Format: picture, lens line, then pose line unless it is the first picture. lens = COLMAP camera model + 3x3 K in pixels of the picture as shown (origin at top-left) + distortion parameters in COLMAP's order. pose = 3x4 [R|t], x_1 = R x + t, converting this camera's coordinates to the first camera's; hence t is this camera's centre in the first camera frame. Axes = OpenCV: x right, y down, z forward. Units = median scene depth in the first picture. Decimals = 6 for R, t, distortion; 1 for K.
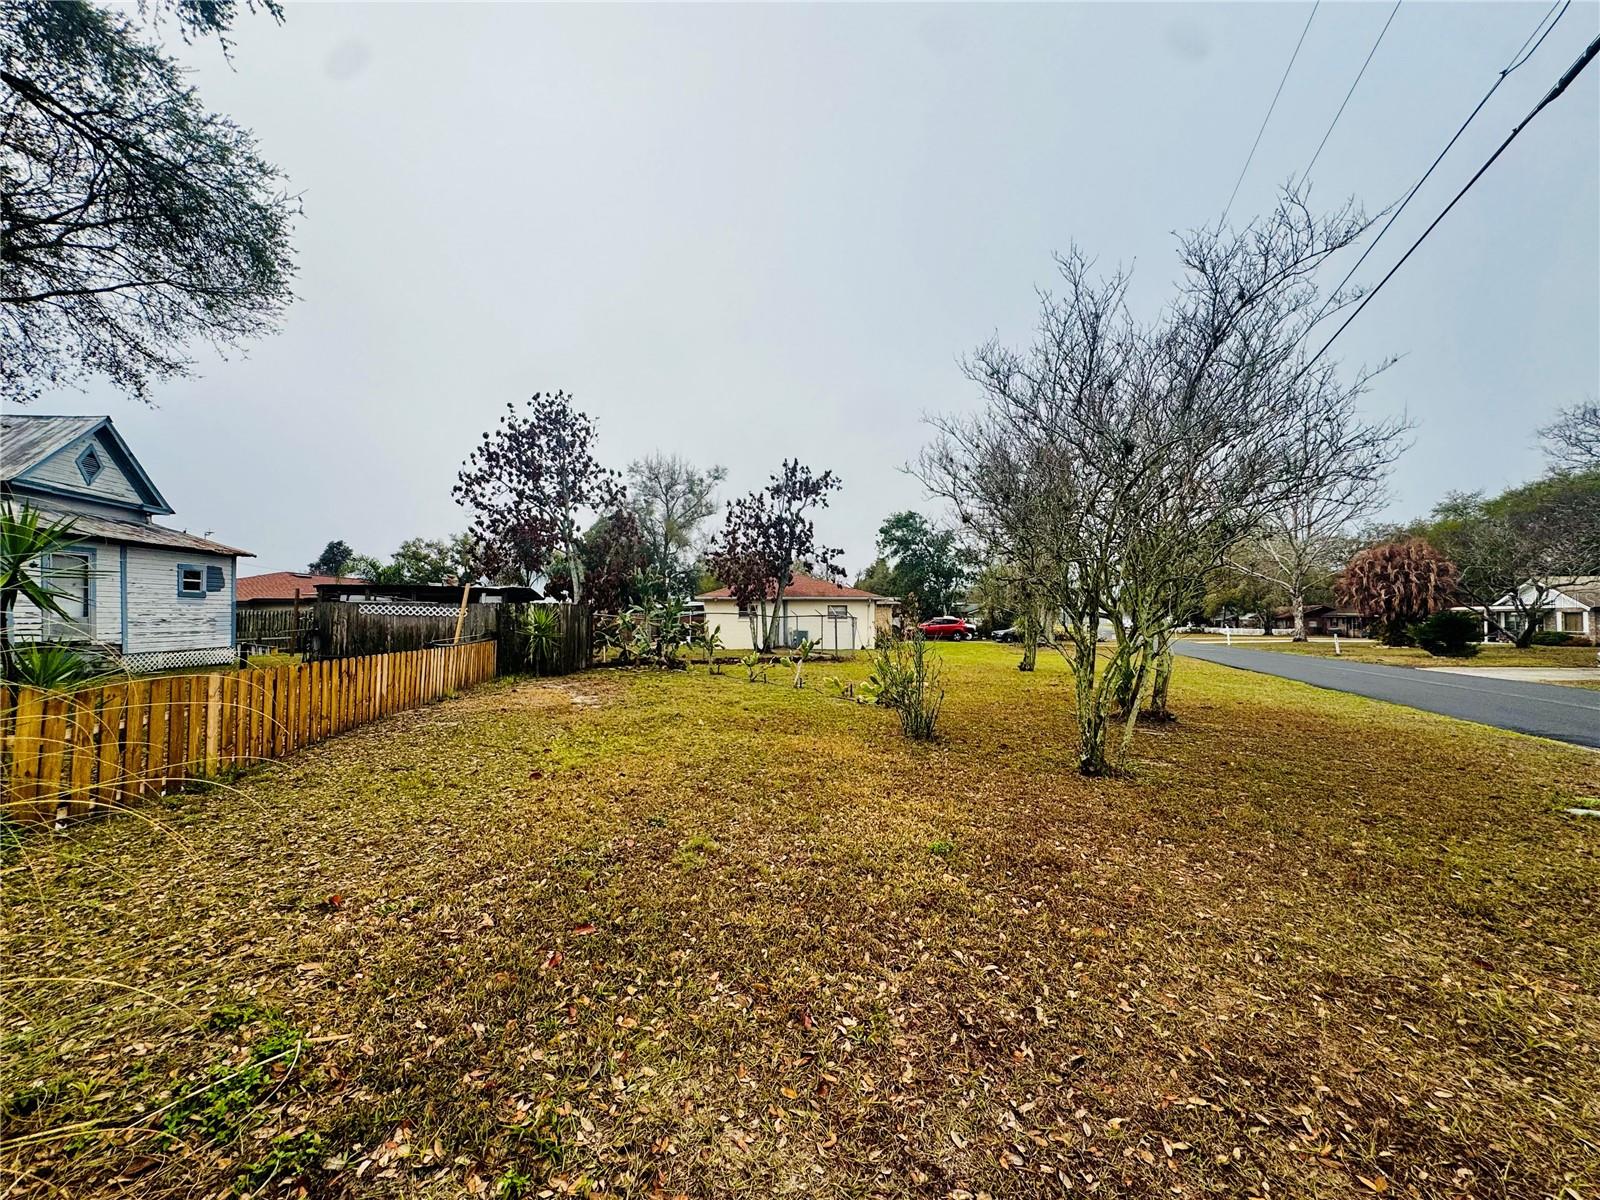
lens RADIAL K [[638.3, 0, 800.0], [0, 638.3, 600.0], [0, 0, 1]] dist [-0.003209, 0.000241]
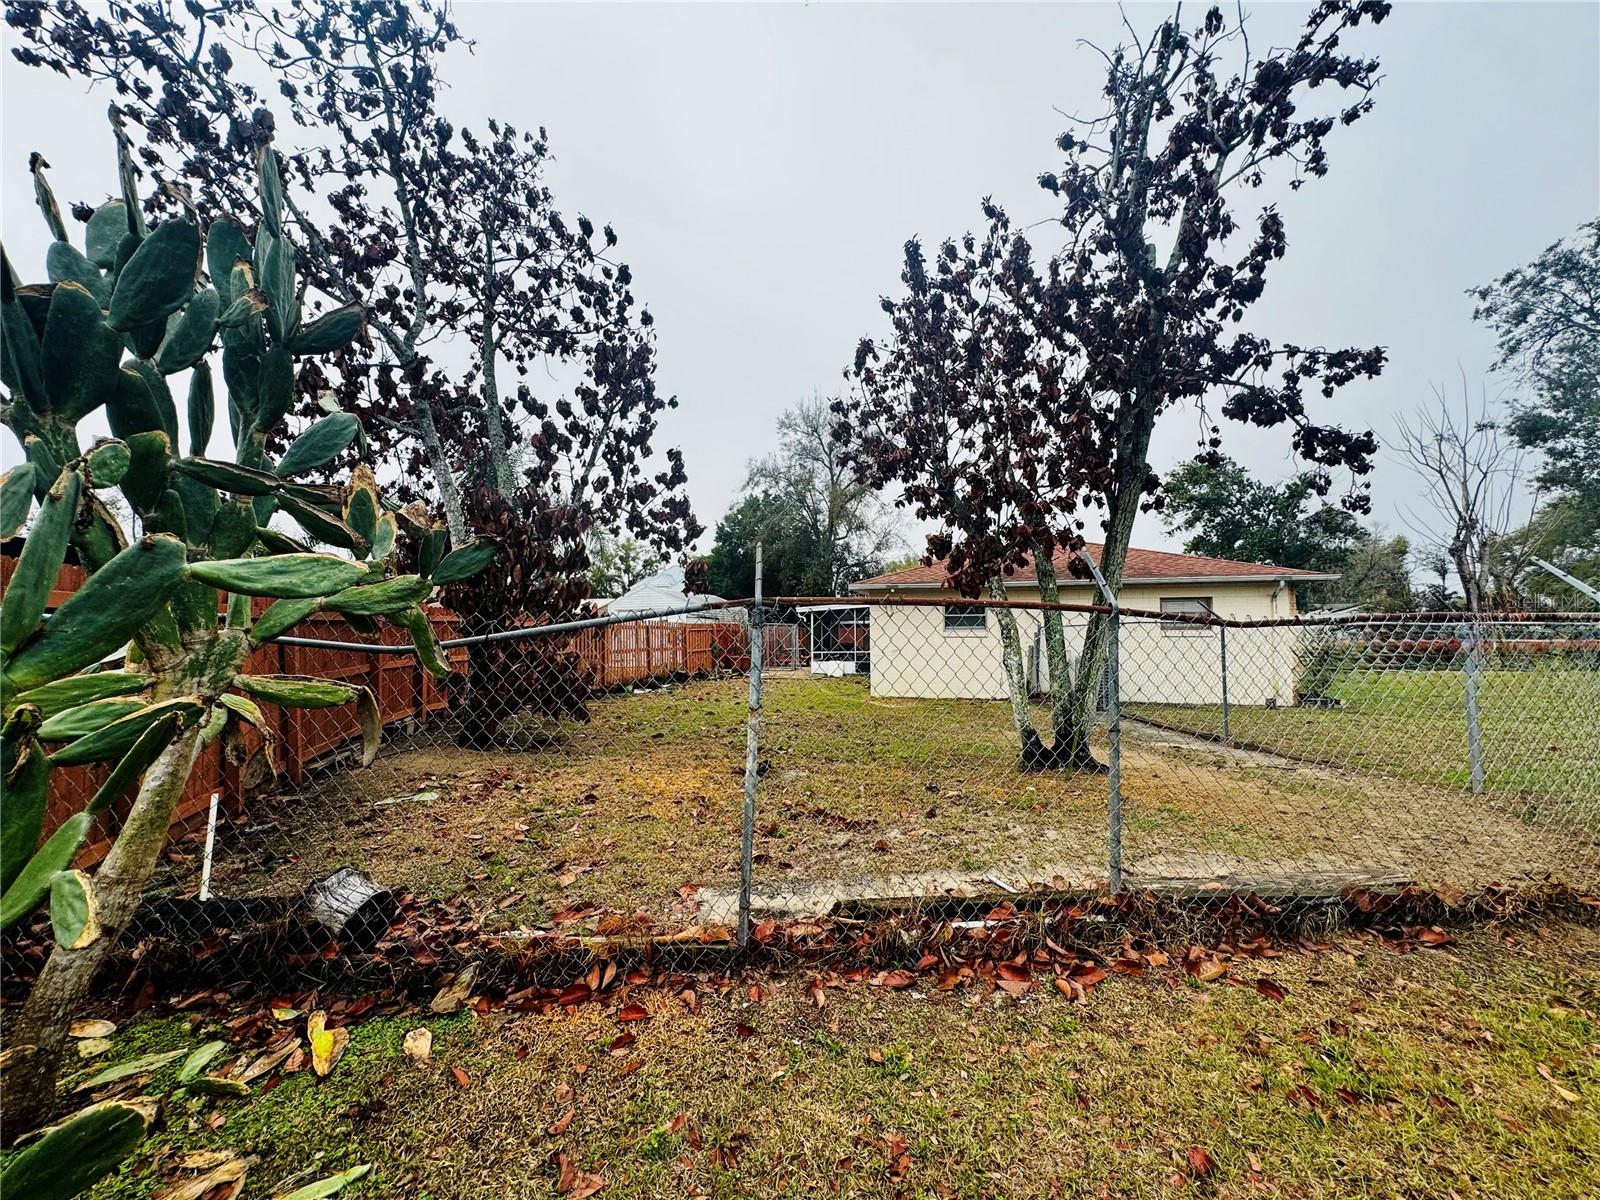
lens RADIAL K [[638.3, 0, 800.0], [0, 638.3, 600.0], [0, 0, 1]] dist [-0.003209, 0.000241]
pose [[0.954372, -0.021358, -0.297855, -0.035375], [0.016166, 0.999672, -0.019883, 0.008532], [0.298182, 0.014161, 0.954404, 0.319412]]
